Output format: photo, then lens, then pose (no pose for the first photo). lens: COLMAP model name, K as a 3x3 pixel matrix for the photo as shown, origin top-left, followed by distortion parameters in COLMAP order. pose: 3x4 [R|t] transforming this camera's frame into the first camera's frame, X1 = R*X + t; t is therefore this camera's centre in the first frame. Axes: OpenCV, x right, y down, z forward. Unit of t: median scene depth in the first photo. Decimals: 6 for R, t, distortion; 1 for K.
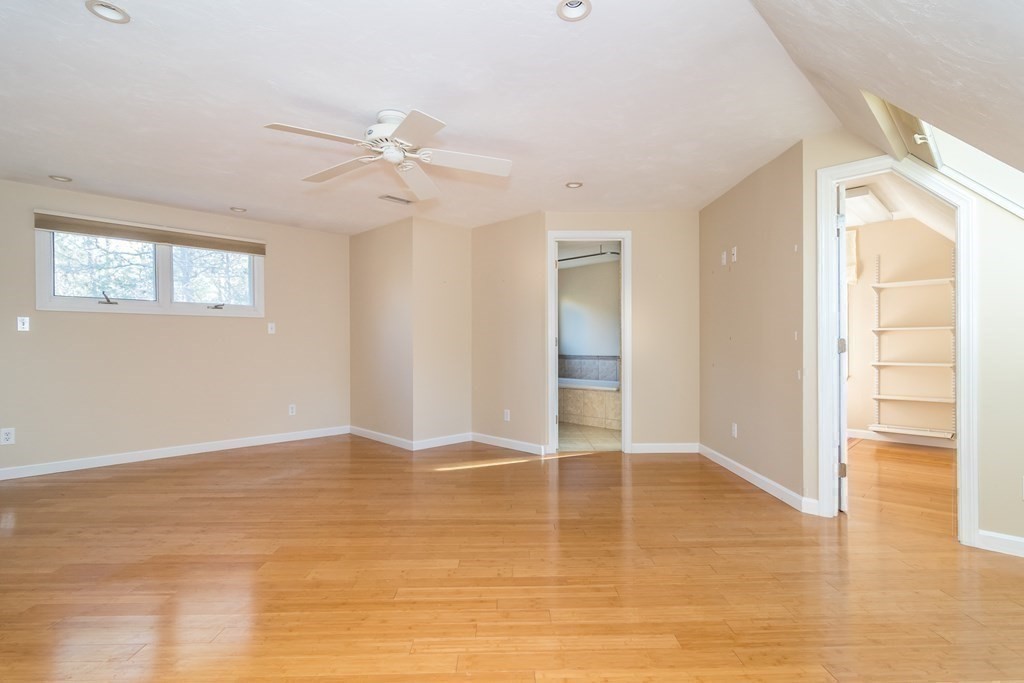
lens RADIAL K [[489.5, 0, 509.0], [0, 489.5, 345.3], [0, 0, 1]] dist [-0.001676, -0.000476]
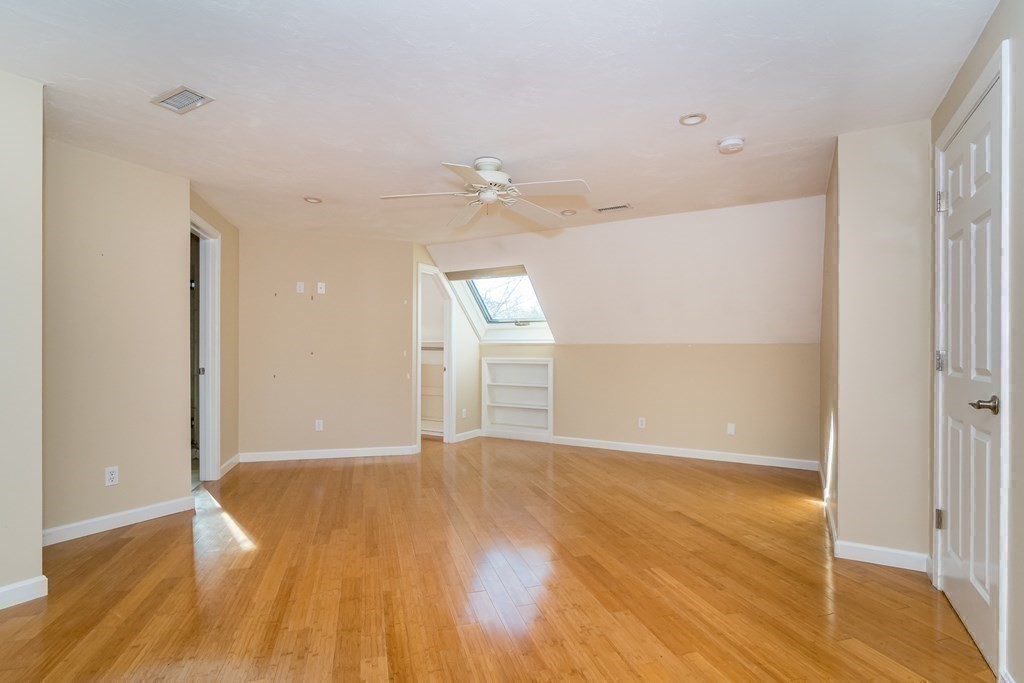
lens RADIAL K [[503.1, 0, 516.0], [0, 503.1, 336.8], [0, 0, 1]] dist [-0.001976, -0.000496]
pose [[-0.269223, 0.028522, 0.962655, -1.524077], [-0.000969, 0.999553, -0.029886, -0.028595], [-0.963077, -0.008979, -0.269075, 1.385000]]
